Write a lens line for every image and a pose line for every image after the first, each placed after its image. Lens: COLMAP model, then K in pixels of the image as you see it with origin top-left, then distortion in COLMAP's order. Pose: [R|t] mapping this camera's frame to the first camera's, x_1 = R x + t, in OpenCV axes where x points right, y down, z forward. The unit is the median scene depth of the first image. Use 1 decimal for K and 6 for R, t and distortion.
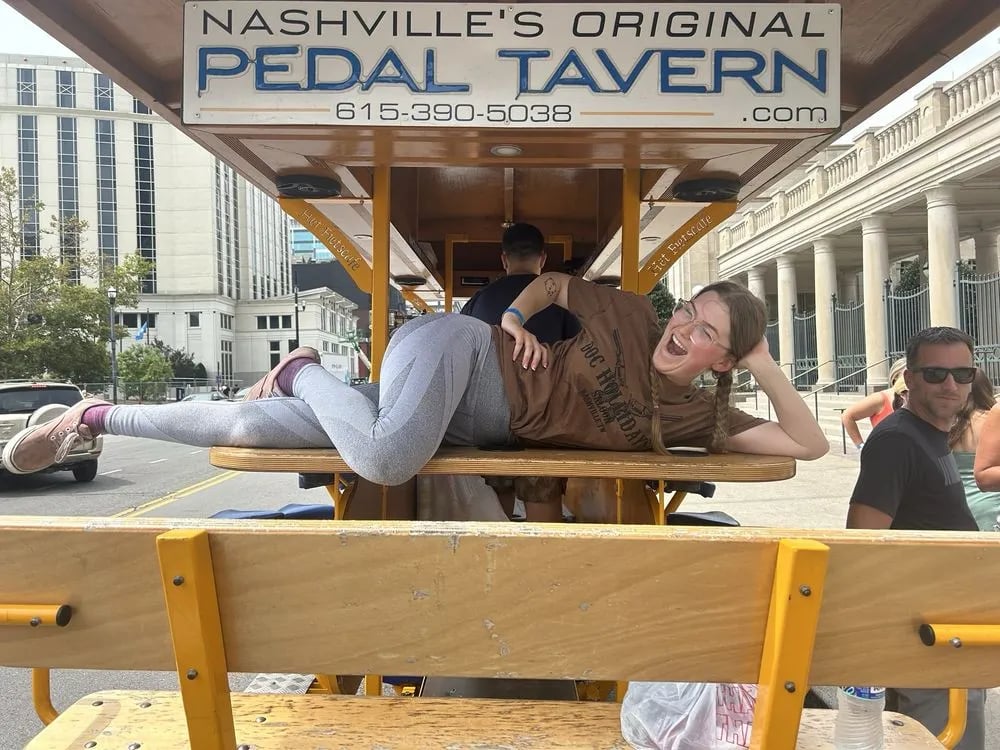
lens RADIAL K [[797.9, 0, 500.0], [0, 797.9, 375.0], [0, 0, 1]] dist [0.001089, 0.002637]
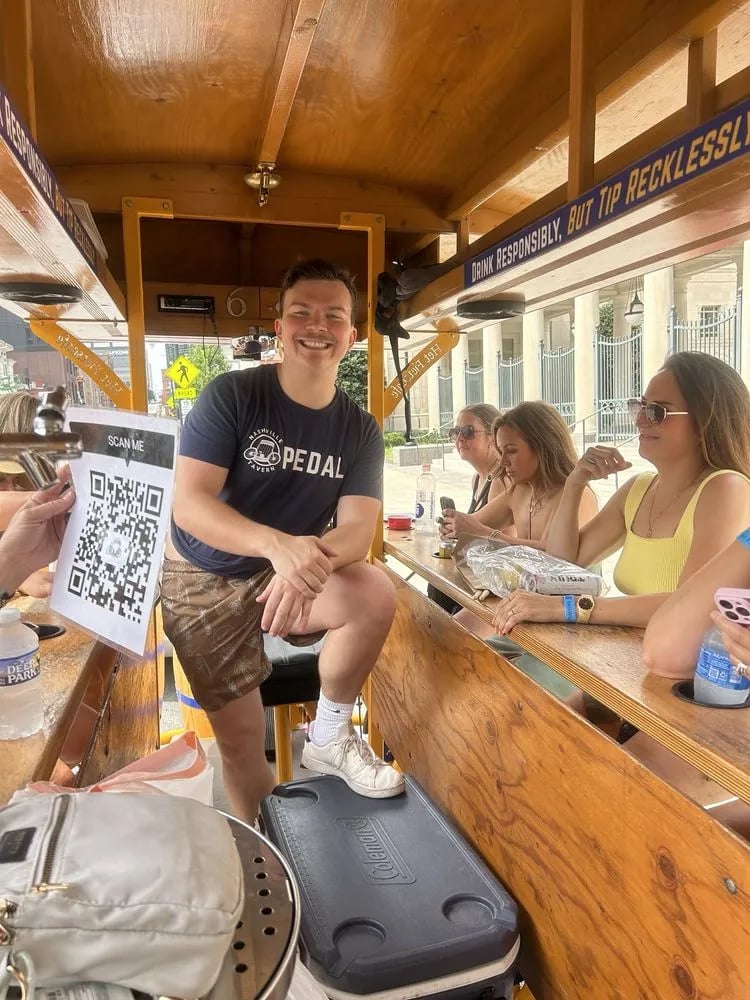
lens RADIAL K [[702.8, 0, 375.0], [0, 702.8, 500.0], [0, 0, 1]] dist [0.001583, -0.004492]
pose [[0.961641, -0.049999, 0.269714, -0.048434], [0.015451, 0.991560, 0.128725, -0.053314], [-0.273874, -0.119619, 0.954298, 0.572404]]
